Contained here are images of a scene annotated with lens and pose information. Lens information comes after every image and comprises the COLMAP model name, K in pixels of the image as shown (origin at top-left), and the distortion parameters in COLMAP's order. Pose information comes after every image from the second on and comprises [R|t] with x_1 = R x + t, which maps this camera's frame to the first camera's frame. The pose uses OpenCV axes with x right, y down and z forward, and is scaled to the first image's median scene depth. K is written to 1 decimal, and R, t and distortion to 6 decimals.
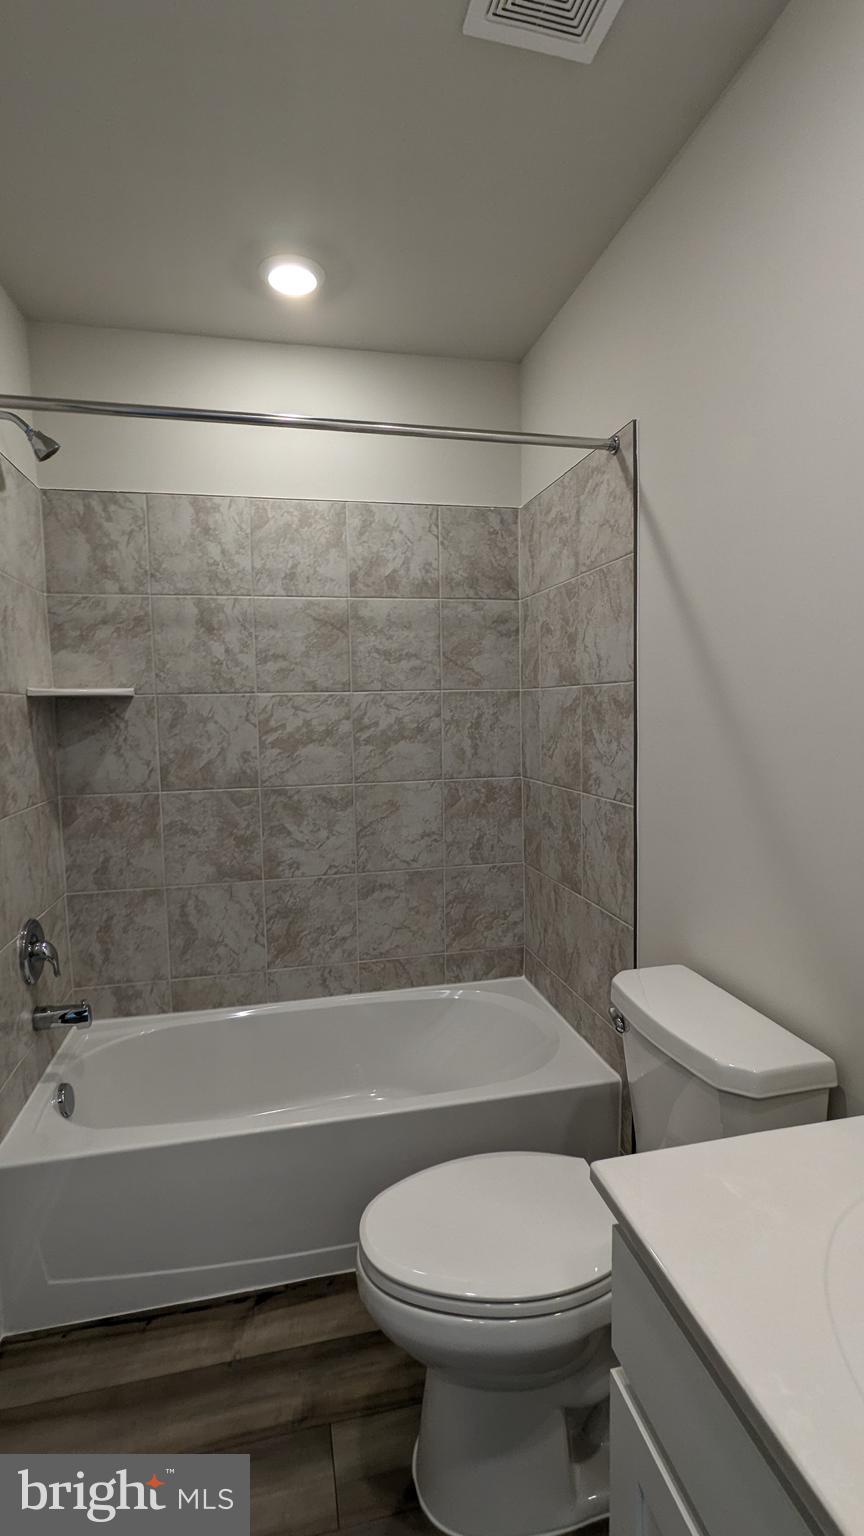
lens RADIAL K [[727.4, 0, 422.2], [0, 727.4, 768.9], [0, 0, 1]] dist [0.000539, 0.000997]
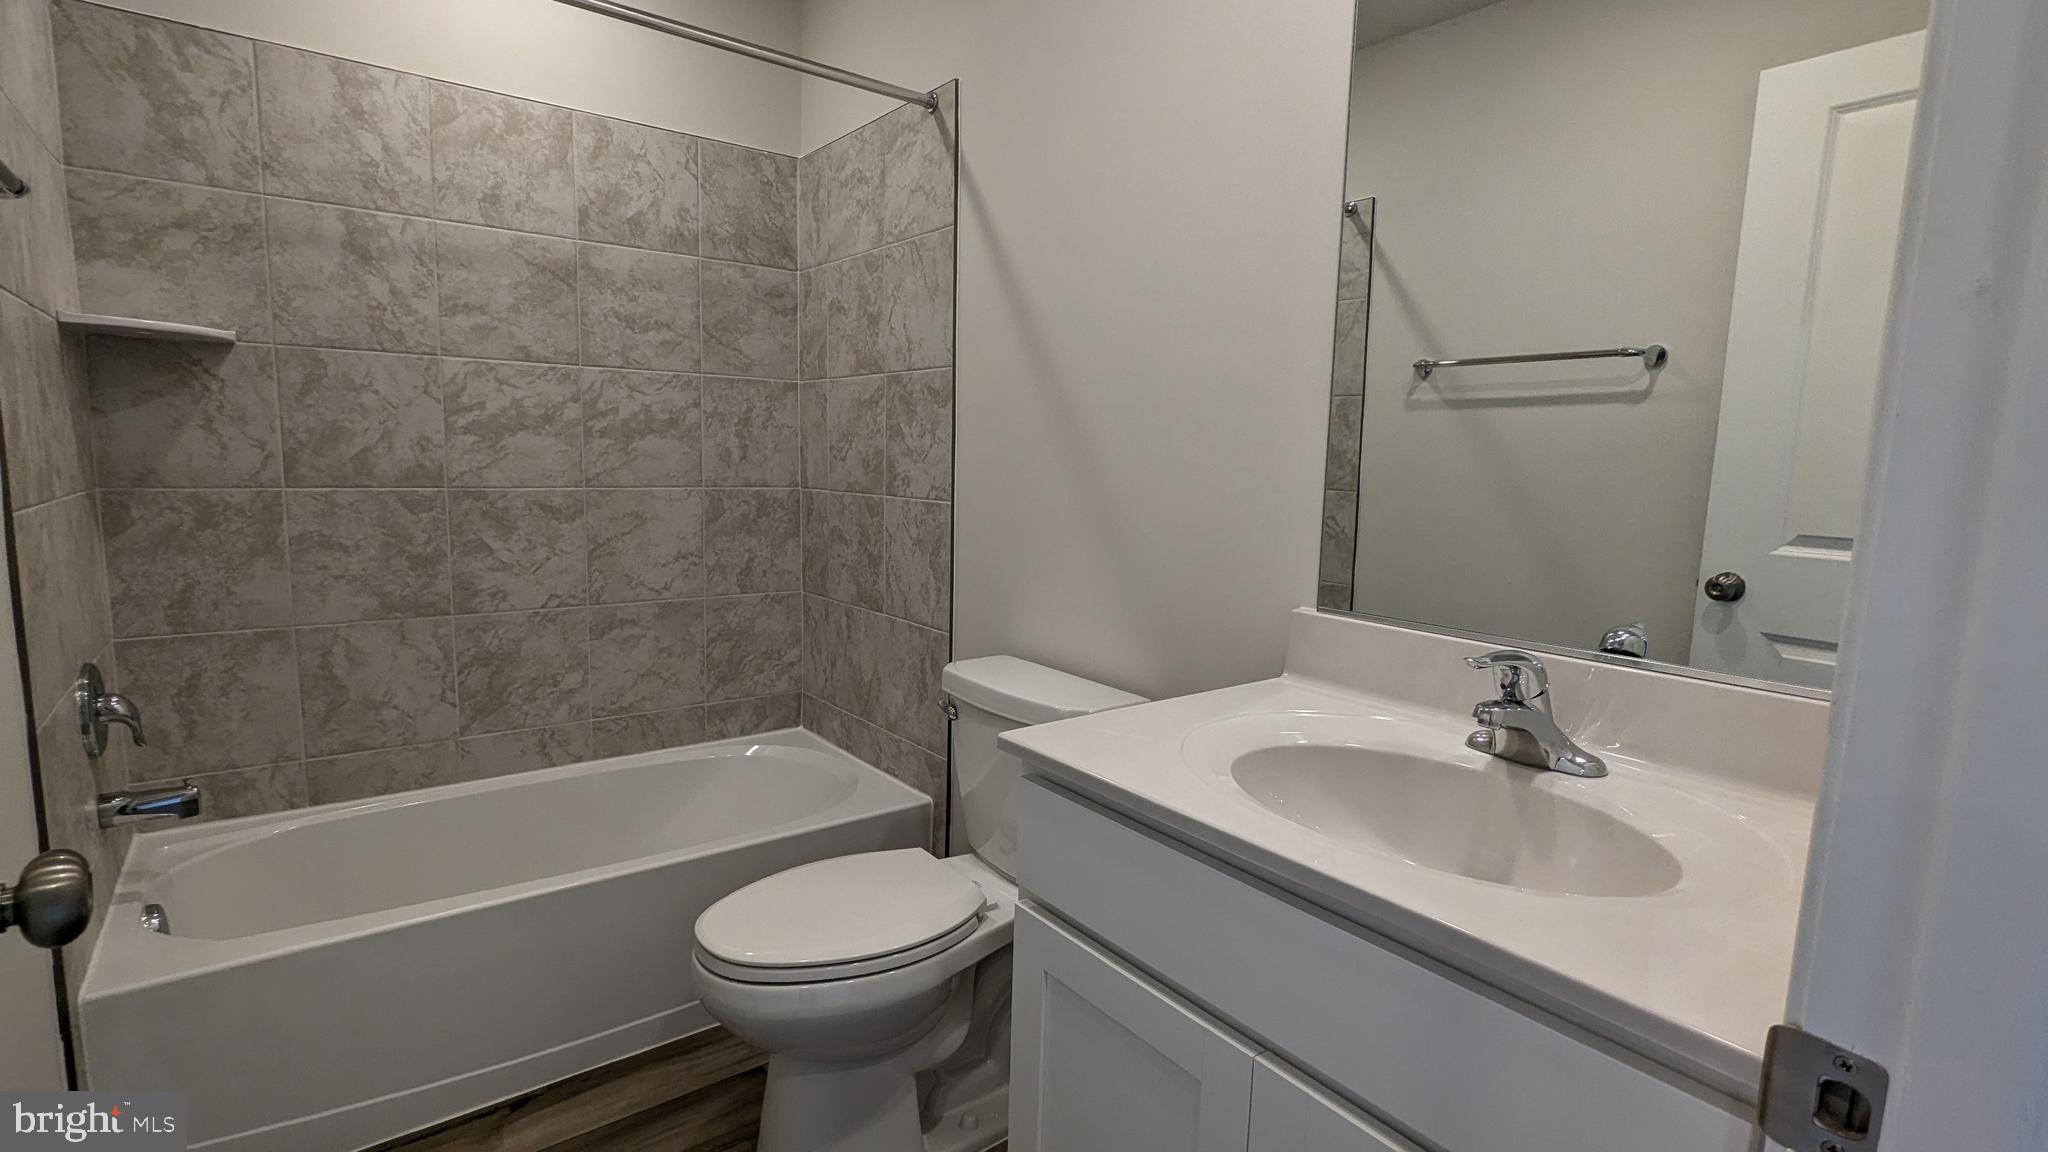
lens RADIAL K [[969.9, 0, 1008.7], [0, 969.9, 574.4], [0, 0, 1]] dist [0.000539, 0.000997]
pose [[0.908155, -0.009127, 0.418535, -0.122927], [-0.008390, 0.999165, 0.039996, 0.070662], [-0.418550, -0.039834, 0.907320, -0.120680]]
